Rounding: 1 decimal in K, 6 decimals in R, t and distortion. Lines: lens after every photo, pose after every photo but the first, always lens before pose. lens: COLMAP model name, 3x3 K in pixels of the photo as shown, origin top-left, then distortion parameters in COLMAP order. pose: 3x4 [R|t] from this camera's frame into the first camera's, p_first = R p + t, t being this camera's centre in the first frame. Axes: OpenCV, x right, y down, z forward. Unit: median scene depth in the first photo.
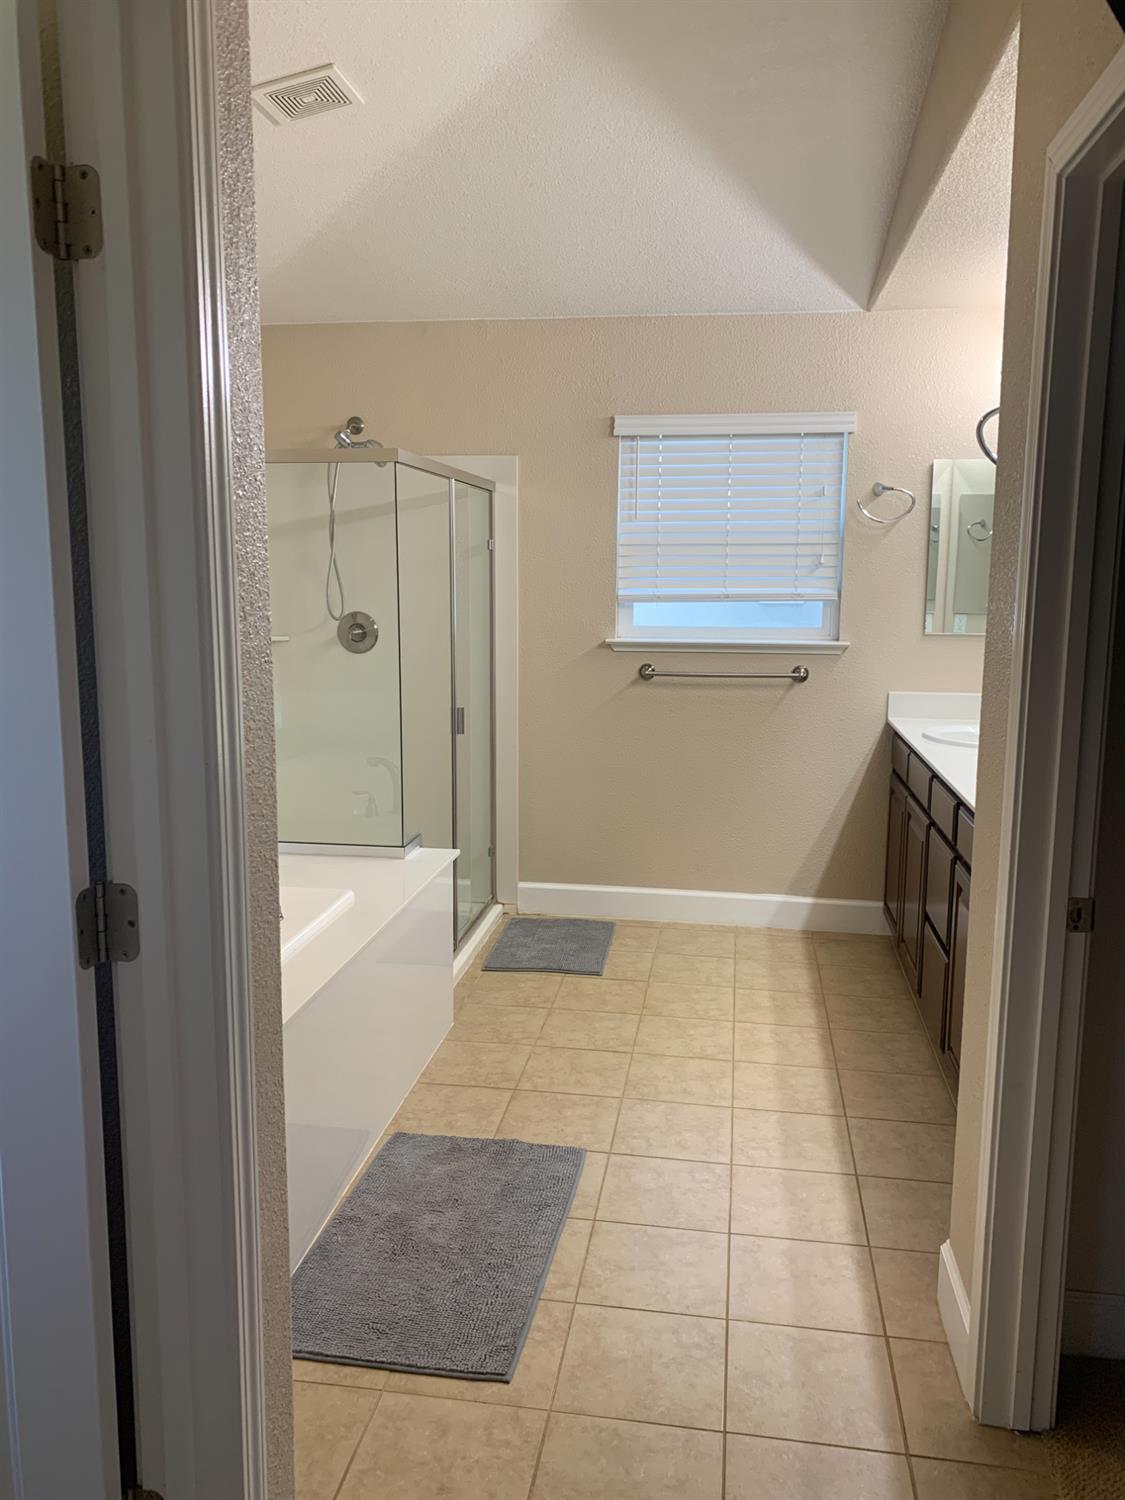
lens RADIAL K [[1132.2, 0, 562.5], [0, 1132.2, 750.0], [0, 0, 1]] dist [0.006621, -0.015085]
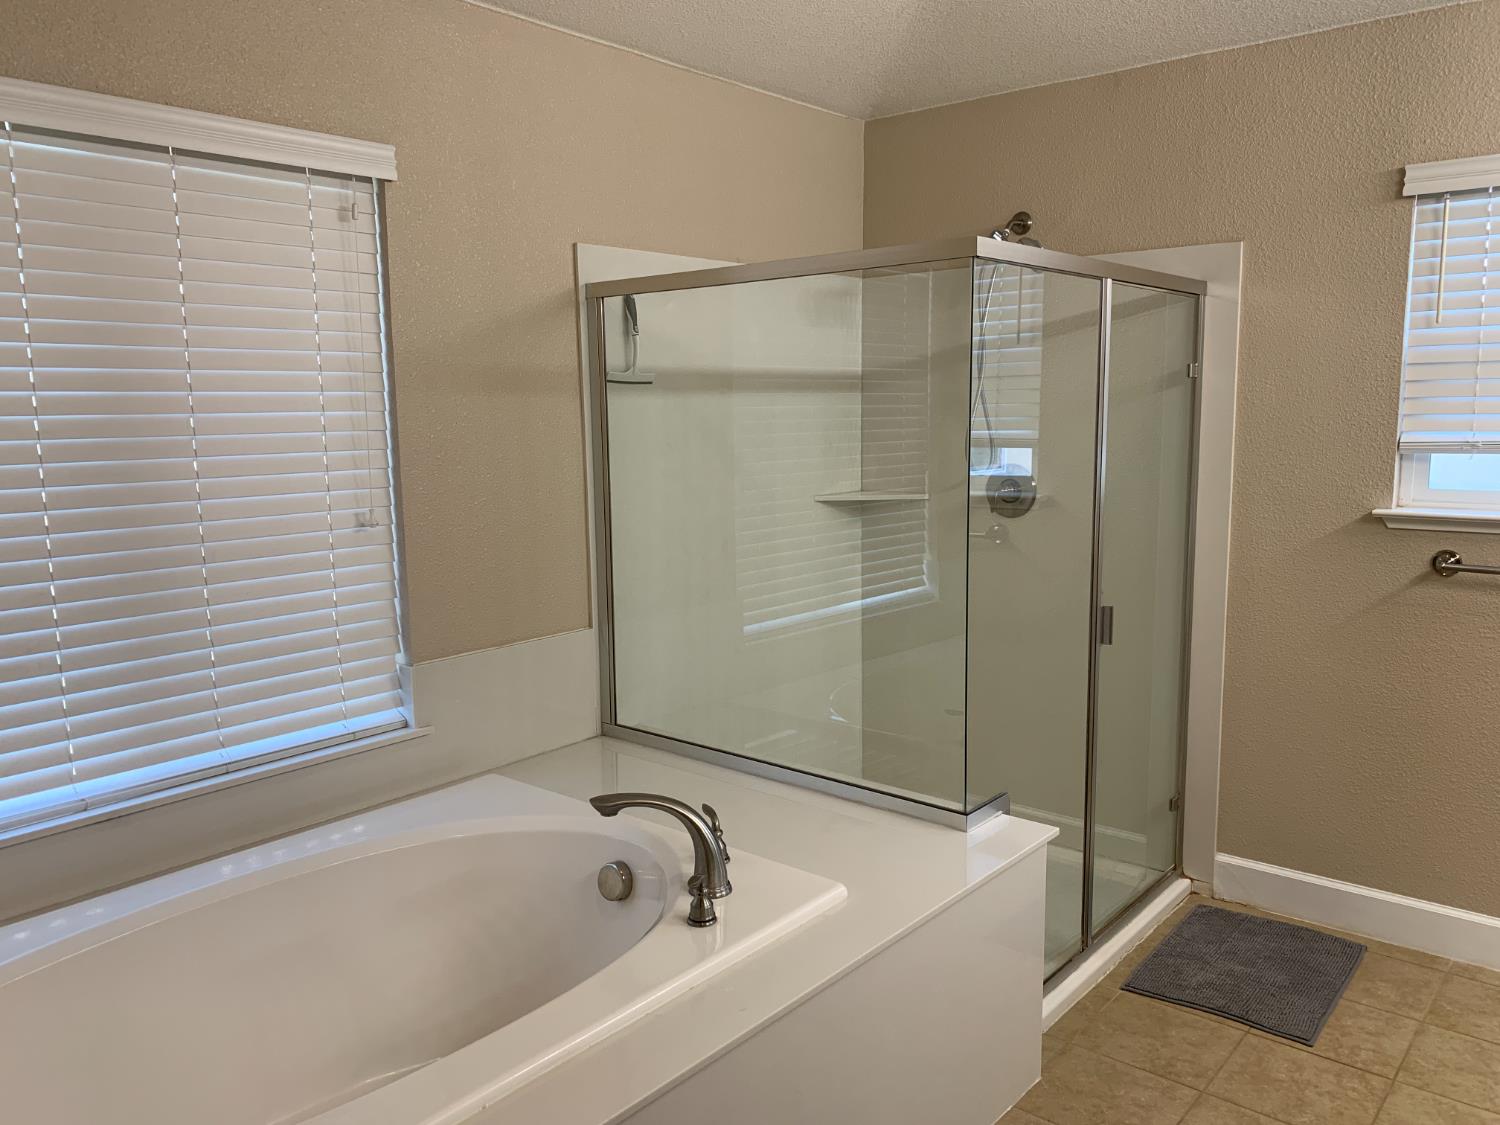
lens RADIAL K [[1132.2, 0, 742.2], [0, 1132.2, 551.4], [0, 0, 1]] dist [0.006621, -0.015085]
pose [[0.845704, 0.050635, -0.531244, 0.079144], [-0.065215, 0.997833, -0.008710, -0.045120], [0.529652, 0.042011, 0.847174, 0.260077]]
